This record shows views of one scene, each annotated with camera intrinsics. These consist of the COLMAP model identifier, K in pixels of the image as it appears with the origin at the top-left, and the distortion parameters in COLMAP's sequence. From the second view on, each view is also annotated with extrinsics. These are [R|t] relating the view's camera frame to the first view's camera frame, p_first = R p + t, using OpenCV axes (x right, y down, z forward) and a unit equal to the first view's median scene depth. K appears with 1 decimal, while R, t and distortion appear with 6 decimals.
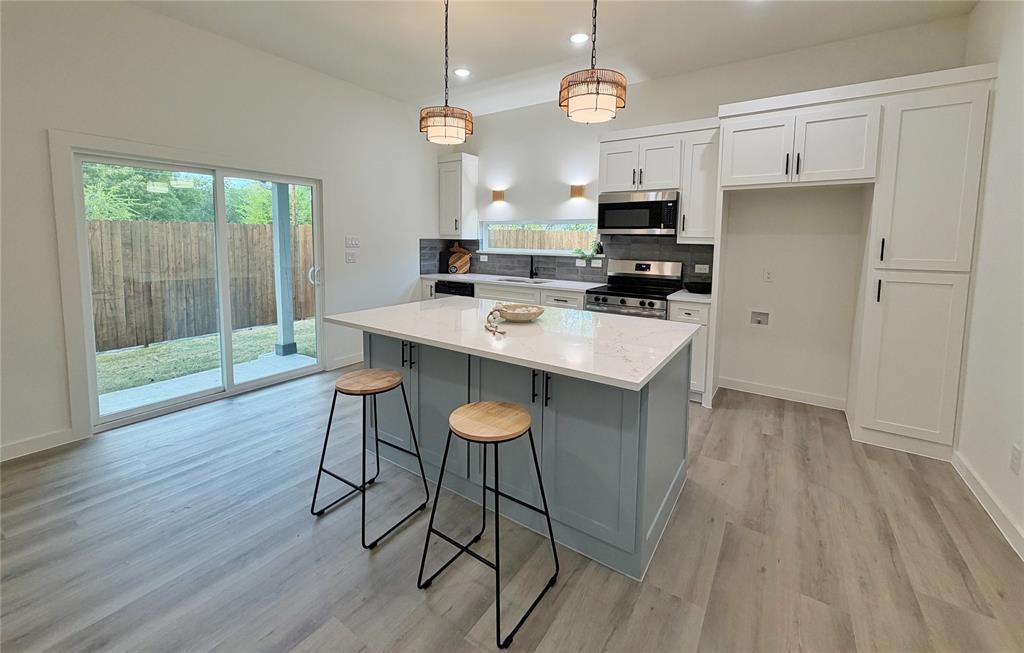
lens RADIAL K [[408.3, 0, 509.5], [0, 408.3, 269.9], [0, 0, 1]] dist [0.000801, 0.000122]
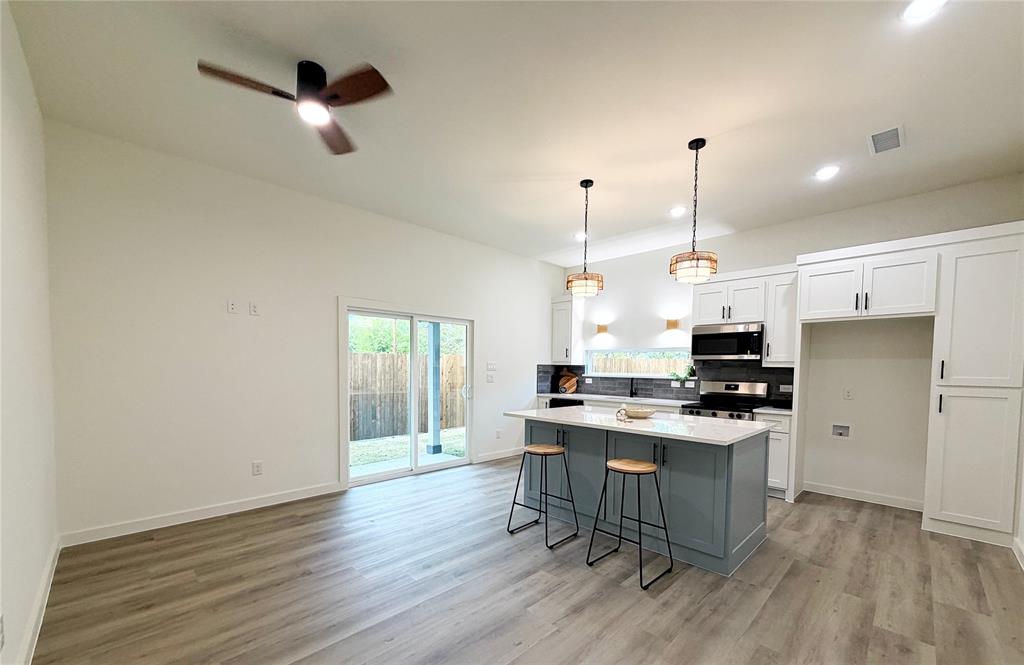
lens RADIAL K [[407.3, 0, 509.6], [0, 407.3, 384.3], [0, 0, 1]] dist [-0.000587, -0.000113]
pose [[0.981892, 0.007360, -0.189296, -0.084145], [-0.014268, 0.999280, -0.035157, 0.035654], [0.188901, 0.037221, 0.981290, -0.284313]]
